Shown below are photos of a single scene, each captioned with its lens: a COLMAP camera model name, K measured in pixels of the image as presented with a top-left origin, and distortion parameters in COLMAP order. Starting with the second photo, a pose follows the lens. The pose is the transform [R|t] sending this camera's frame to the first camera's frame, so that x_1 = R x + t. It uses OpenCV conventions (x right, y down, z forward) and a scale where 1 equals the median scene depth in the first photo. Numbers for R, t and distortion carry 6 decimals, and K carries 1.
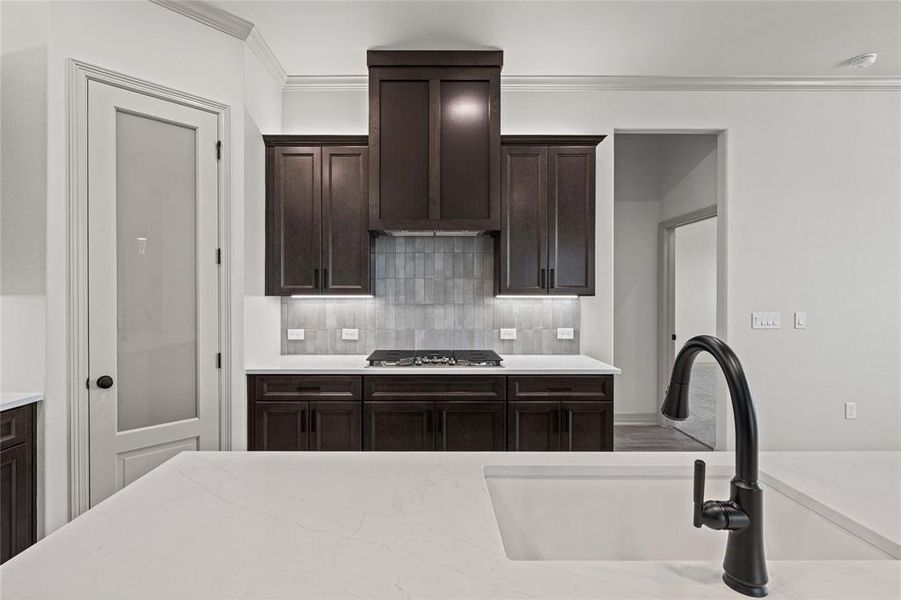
lens RADIAL K [[440.1, 0, 422.6], [0, 440.1, 294.6], [0, 0, 1]] dist [0.000252, 0.000461]
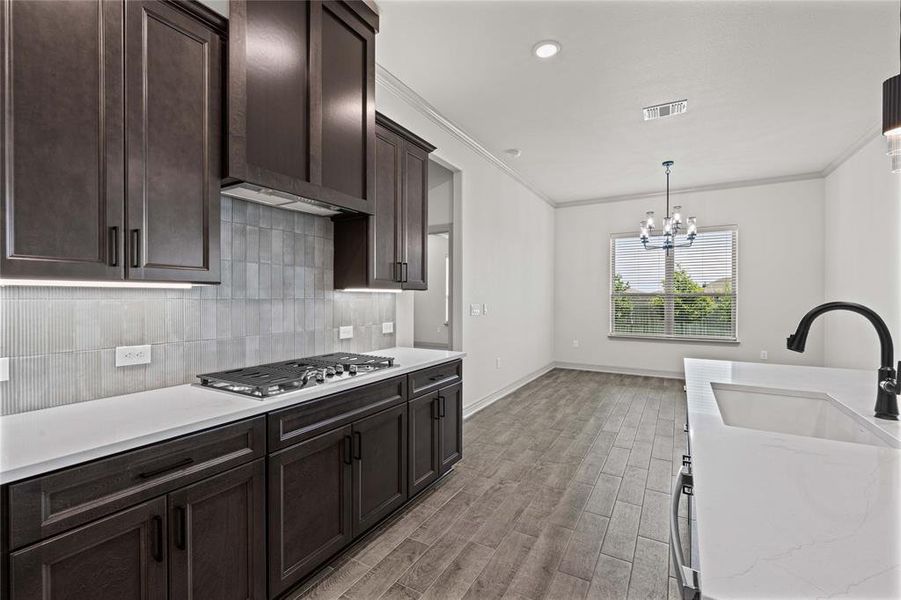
lens RADIAL K [[398.2, 0, 471.1], [0, 398.2, 301.8], [0, 0, 1]] dist [-0.000571, -0.001404]
pose [[0.471990, -0.009826, 0.881549, -0.427605], [-0.001651, 0.999926, 0.012029, 0.018415], [-0.881602, -0.007133, 0.471939, 0.427782]]
